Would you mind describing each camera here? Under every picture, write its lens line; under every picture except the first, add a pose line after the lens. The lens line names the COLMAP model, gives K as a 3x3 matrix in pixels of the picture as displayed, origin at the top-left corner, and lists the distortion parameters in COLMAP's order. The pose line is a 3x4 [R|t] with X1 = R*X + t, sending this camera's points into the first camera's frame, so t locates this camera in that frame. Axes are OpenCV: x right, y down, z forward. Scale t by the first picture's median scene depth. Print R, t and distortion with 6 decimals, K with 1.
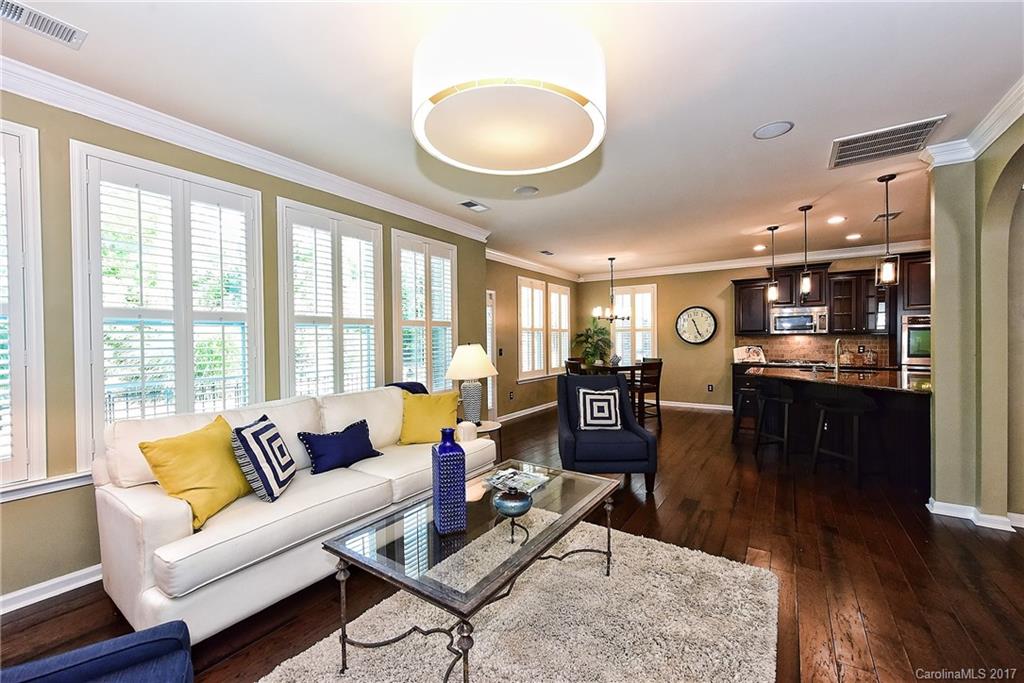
lens RADIAL K [[415.8, 0, 507.1], [0, 415.8, 341.6], [0, 0, 1]] dist [0.000017, 0.000000]
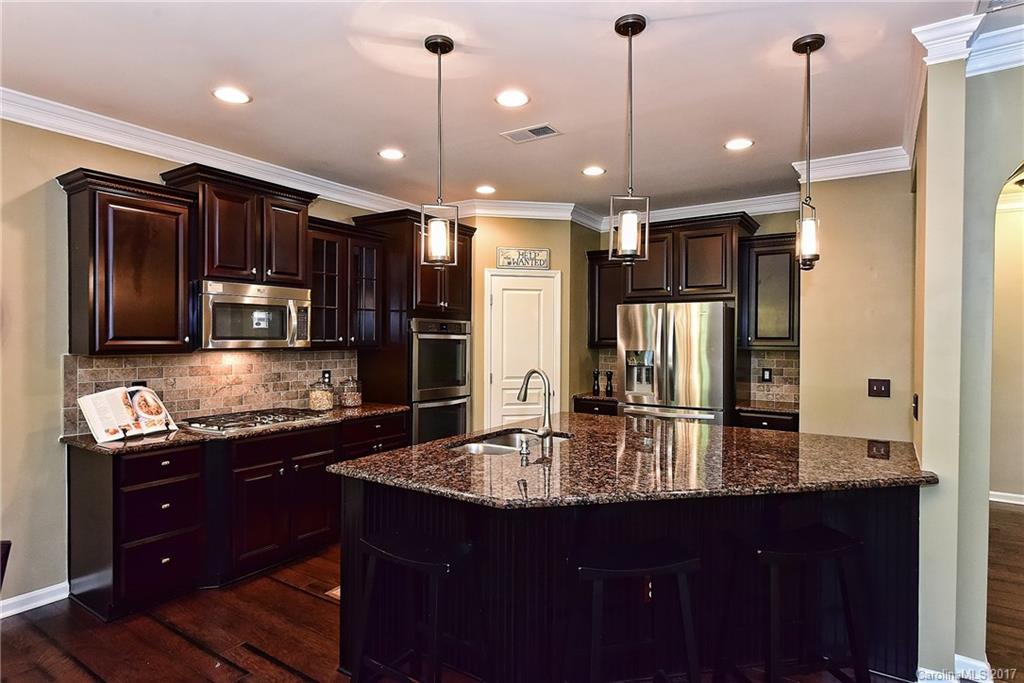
lens RADIAL K [[556.4, 0, 511.4], [0, 556.4, 341.3], [0, 0, 1]] dist [0.001868, 0.000188]
pose [[-0.010221, 0.008923, 0.999908, 0.151637], [0.000448, 0.999960, -0.008919, -0.021856], [-0.999948, 0.000357, -0.010225, 0.778422]]
